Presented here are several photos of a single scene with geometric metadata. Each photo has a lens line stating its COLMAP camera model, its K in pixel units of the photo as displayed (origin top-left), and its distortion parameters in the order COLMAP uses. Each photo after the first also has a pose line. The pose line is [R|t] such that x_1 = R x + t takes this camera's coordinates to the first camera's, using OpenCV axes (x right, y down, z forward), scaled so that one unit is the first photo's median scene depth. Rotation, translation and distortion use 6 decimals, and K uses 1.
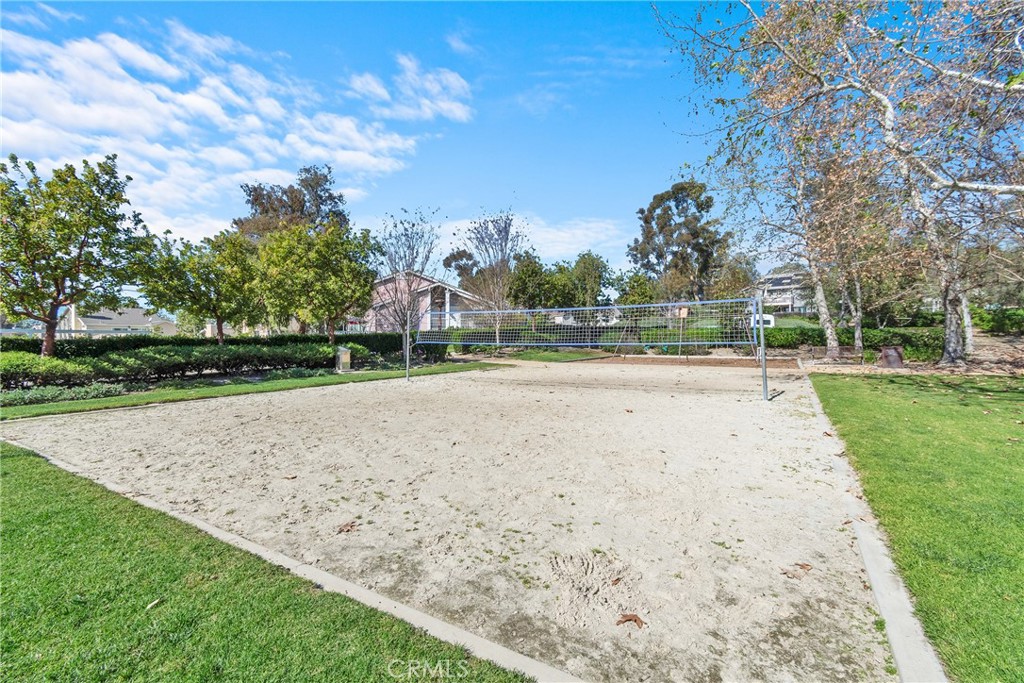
lens RADIAL K [[441.9, 0, 513.1], [0, 441.9, 343.9], [0, 0, 1]] dist [-0.000421, -0.000175]
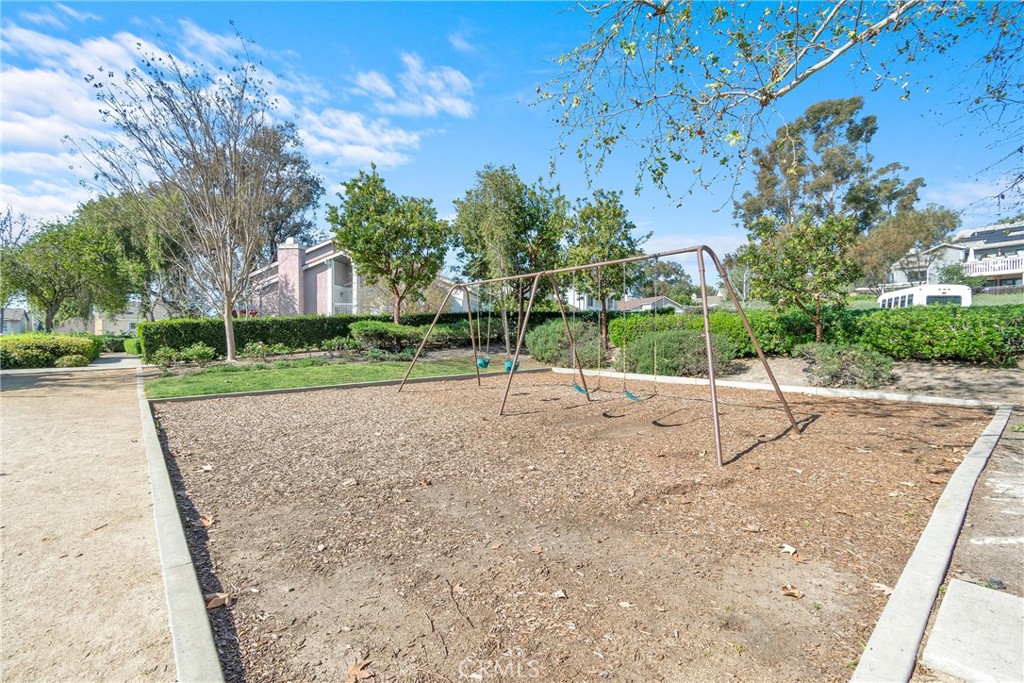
lens RADIAL K [[441.9, 0, 511.0], [0, 441.9, 335.0], [0, 0, 1]] dist [-0.000421, -0.000175]
pose [[0.951277, 0.004314, -0.308306, 0.141789], [-0.004588, 0.999989, -0.000164, -0.003954], [0.308303, 0.001570, 0.951287, 0.210398]]
